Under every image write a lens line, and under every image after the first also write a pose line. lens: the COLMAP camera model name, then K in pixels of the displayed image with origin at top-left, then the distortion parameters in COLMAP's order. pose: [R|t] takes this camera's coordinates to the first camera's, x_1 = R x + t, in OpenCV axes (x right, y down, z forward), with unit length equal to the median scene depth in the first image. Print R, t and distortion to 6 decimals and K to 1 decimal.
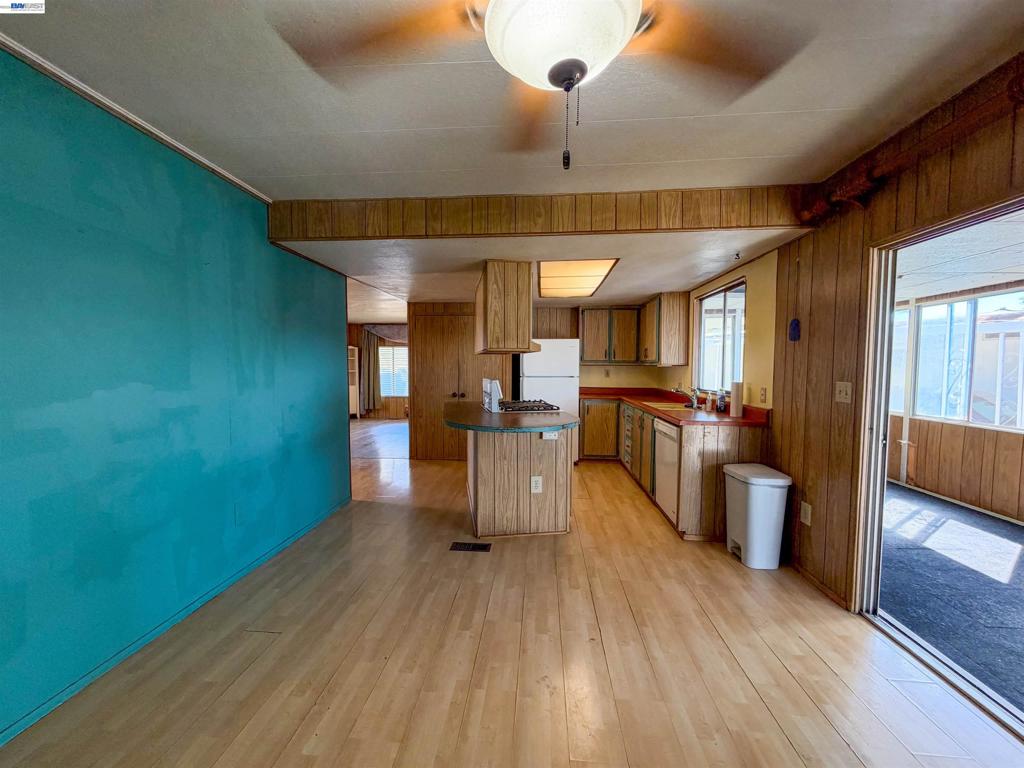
lens RADIAL K [[414.9, 0, 510.2], [0, 414.9, 388.1], [0, 0, 1]] dist [-0.000545, -0.000156]
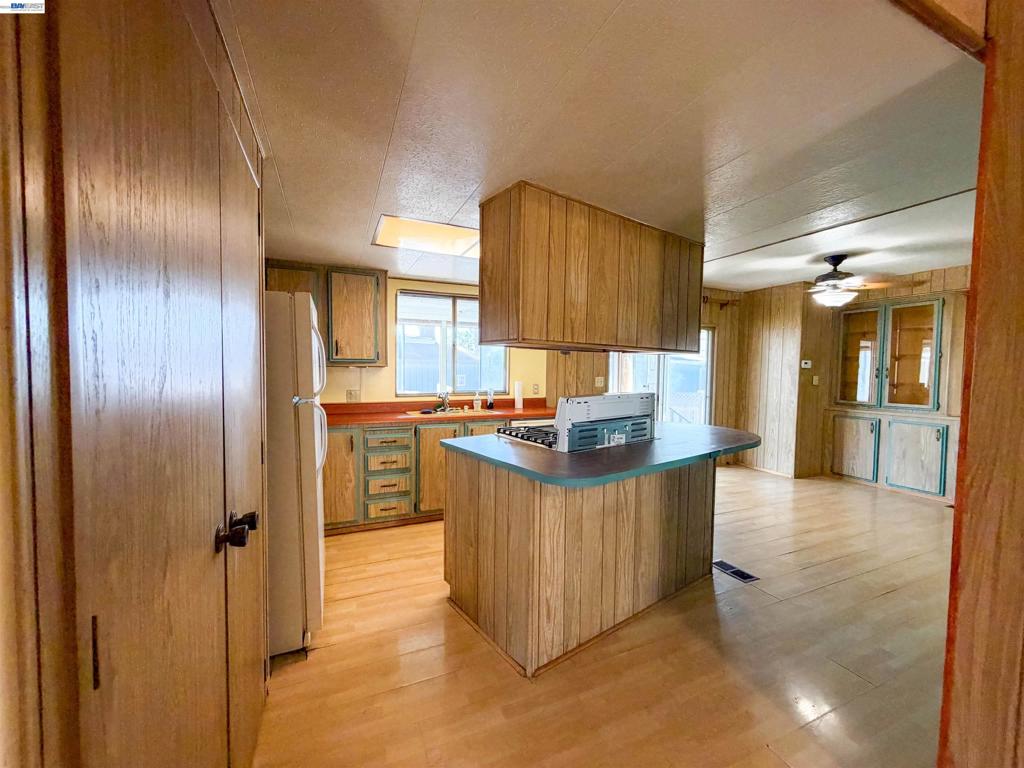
lens RADIAL K [[414.9, 0, 510.2], [0, 414.9, 388.1], [0, 0, 1]] dist [-0.000545, -0.000156]
pose [[-0.468948, -0.059701, 0.881206, -0.399462], [0.030723, 0.996006, 0.083829, -0.070418], [-0.882691, 0.066384, -0.465241, 1.134350]]
